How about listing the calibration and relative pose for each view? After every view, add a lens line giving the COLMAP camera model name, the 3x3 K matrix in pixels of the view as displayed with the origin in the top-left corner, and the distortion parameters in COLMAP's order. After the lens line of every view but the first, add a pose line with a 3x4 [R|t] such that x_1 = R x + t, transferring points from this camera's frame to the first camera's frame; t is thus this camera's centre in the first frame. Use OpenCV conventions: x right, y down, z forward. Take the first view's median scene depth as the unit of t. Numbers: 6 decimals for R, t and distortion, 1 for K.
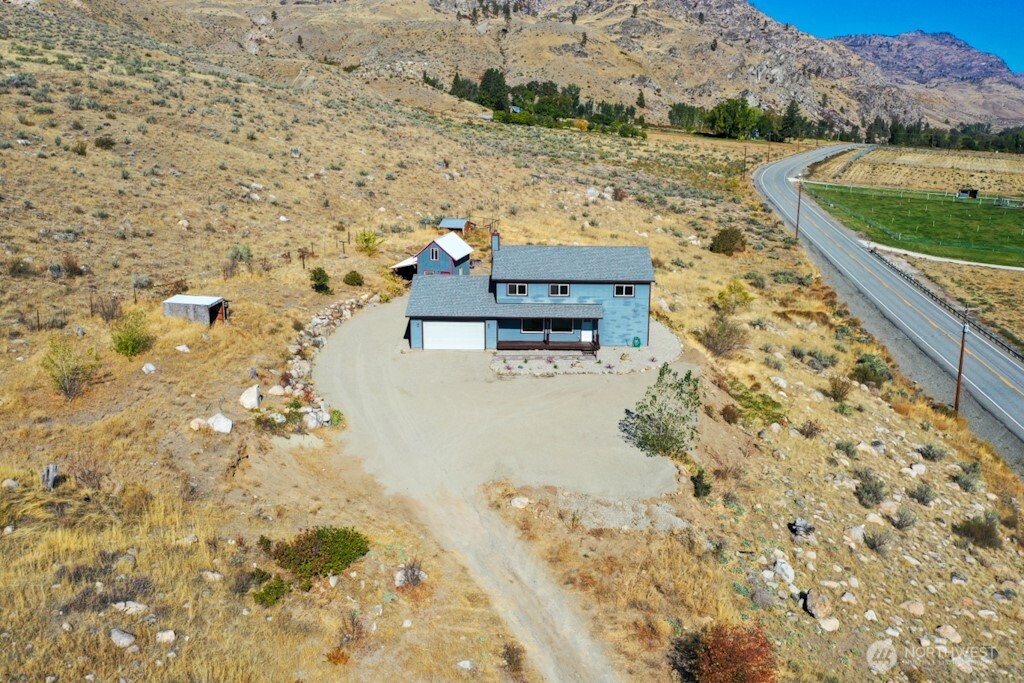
lens RADIAL K [[809.8, 0, 519.6], [0, 809.8, 326.2], [0, 0, 1]] dist [-0.010056, 0.001823]
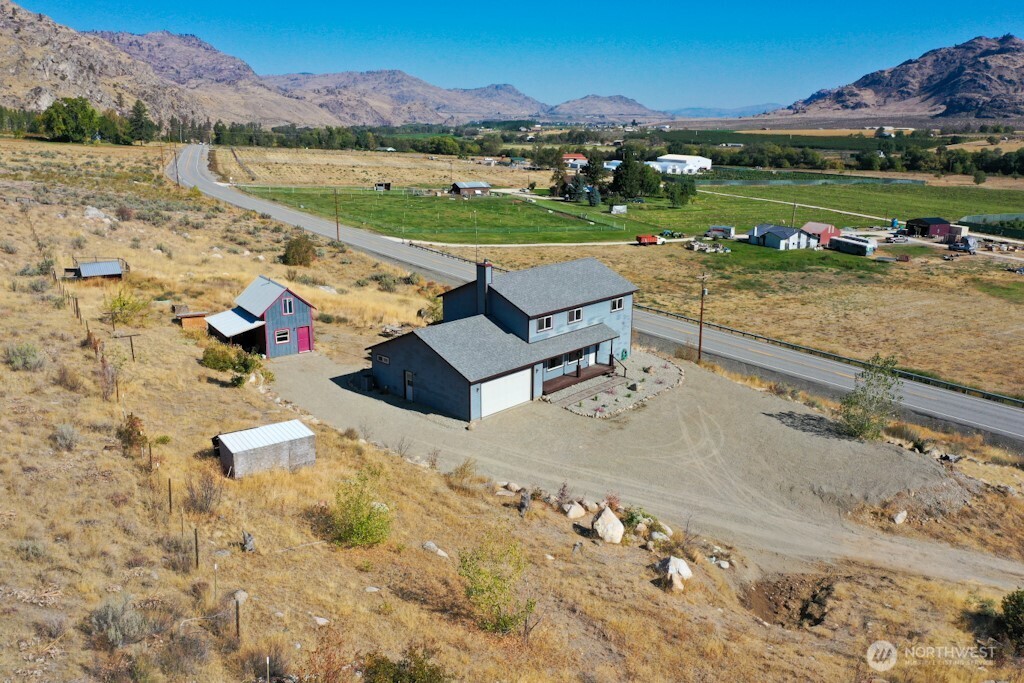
lens RADIAL K [[809.8, 0, 514.1], [0, 809.8, 341.1], [0, 0, 1]] dist [-0.010056, 0.001823]
pose [[0.672276, -0.197260, 0.713536, -0.075535], [0.184783, 0.978051, 0.096288, -0.013554], [-0.716869, 0.067118, 0.693970, 0.048928]]
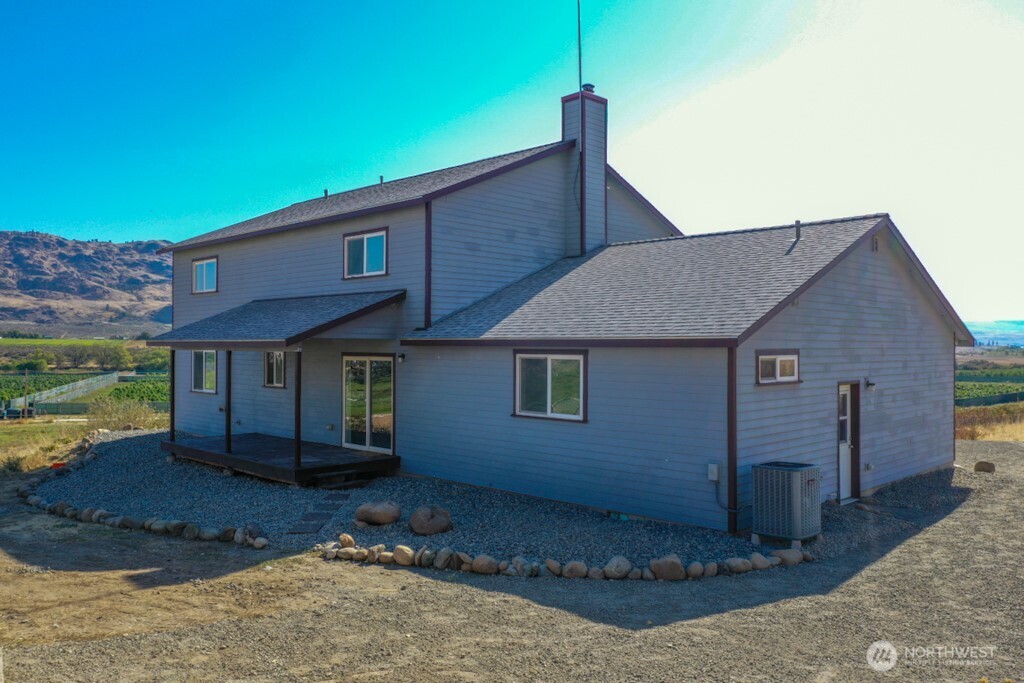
lens RADIAL K [[809.8, 0, 510.6], [0, 809.8, 337.1], [0, 0, 1]] dist [-0.010056, 0.001823]
pose [[-0.724272, -0.006086, 0.689488, -0.025198], [0.162503, 0.970287, 0.179265, -0.010581], [-0.670092, 0.241881, -0.701762, 0.150078]]
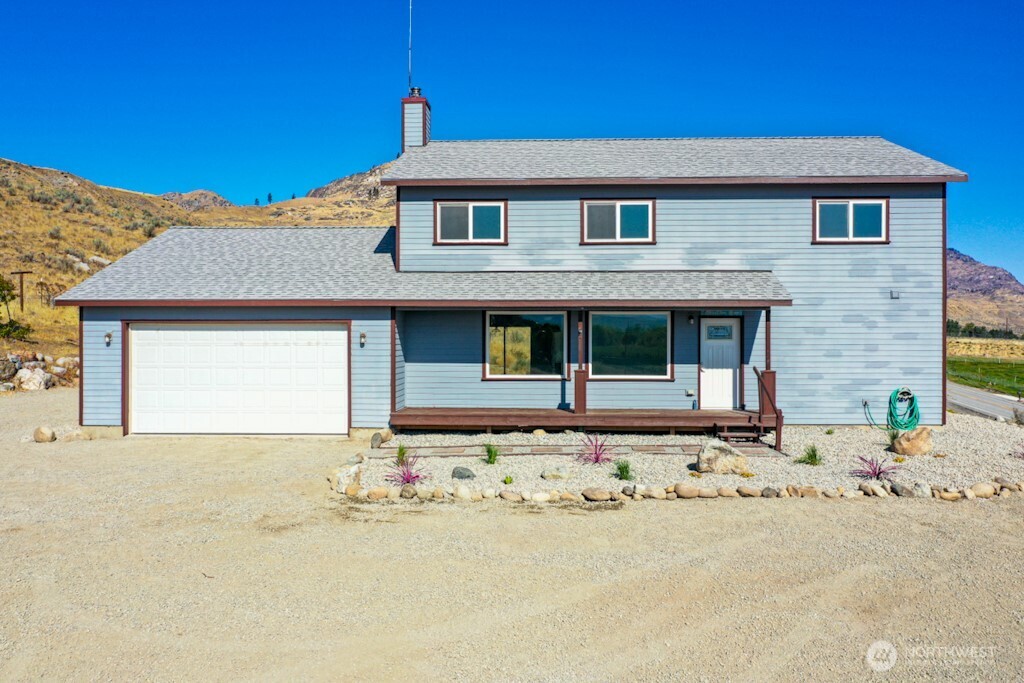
lens RADIAL K [[809.8, 0, 509.8], [0, 809.8, 331.4], [0, 0, 1]] dist [-0.010056, 0.001823]
pose [[0.999470, -0.005399, -0.032117, 0.002328], [-0.002936, 0.967211, -0.253955, 0.007510], [0.032435, 0.253915, 0.966683, 0.085334]]
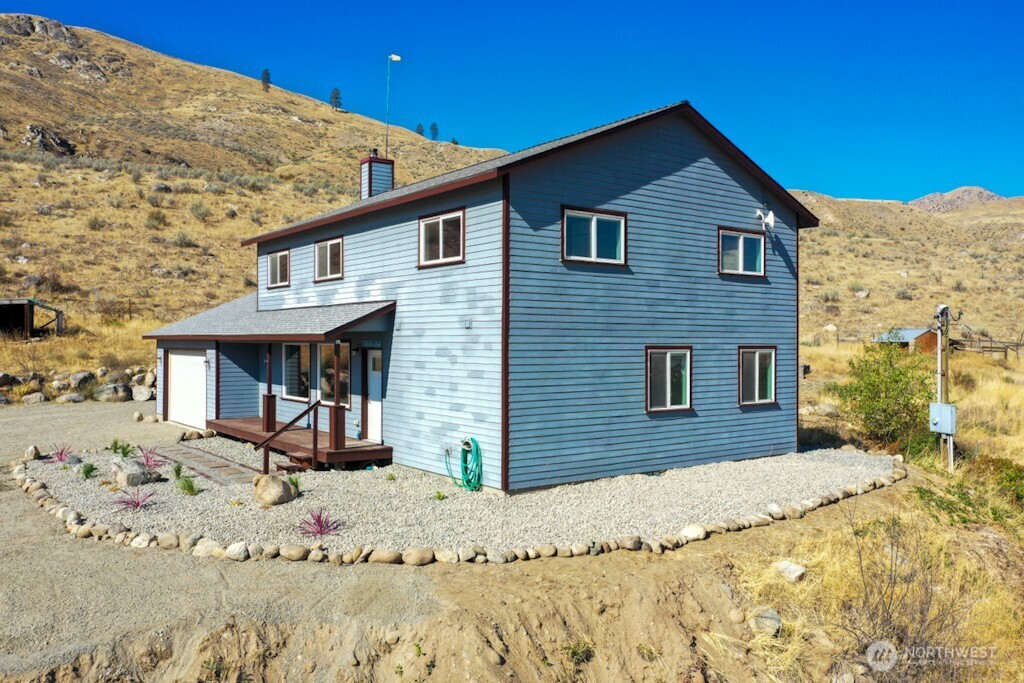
lens RADIAL K [[809.8, 0, 514.8], [0, 809.8, 339.6], [0, 0, 1]] dist [-0.010056, 0.001823]
pose [[0.610710, -0.005733, -0.791834, 0.038934], [-0.196315, 0.967660, -0.158416, 0.002251], [0.767134, 0.252195, 0.589834, 0.102316]]
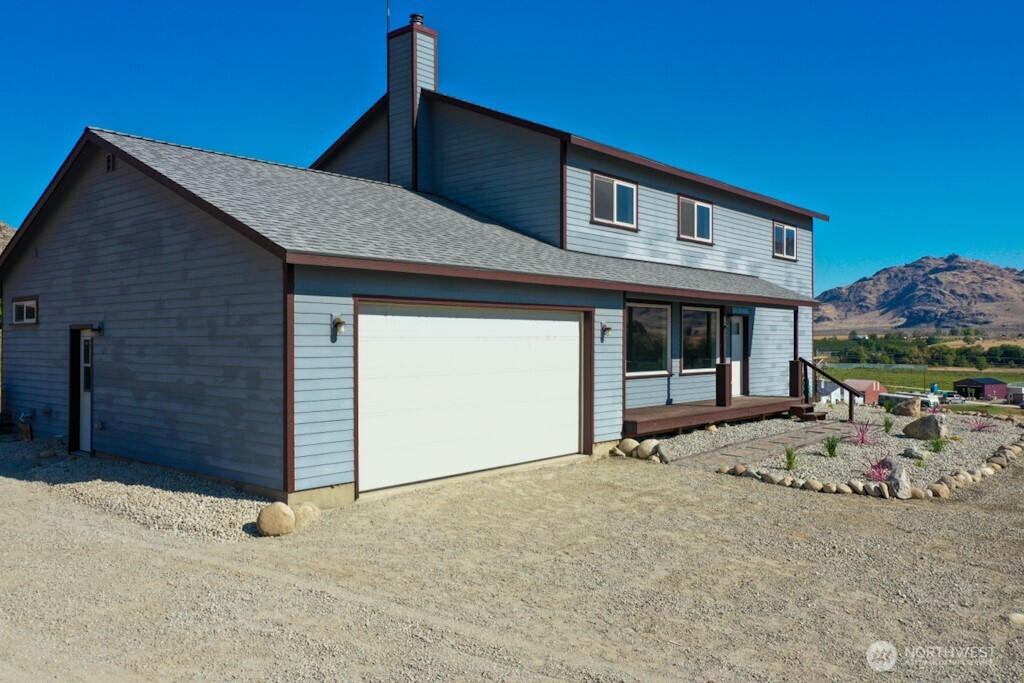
lens RADIAL K [[809.8, 0, 512.1], [0, 809.8, 337.5], [0, 0, 1]] dist [-0.010056, 0.001823]
pose [[0.650995, -0.003346, 0.759074, -0.025190], [0.193583, 0.967658, -0.161754, 0.003581], [-0.733983, 0.252245, 0.630588, 0.101639]]
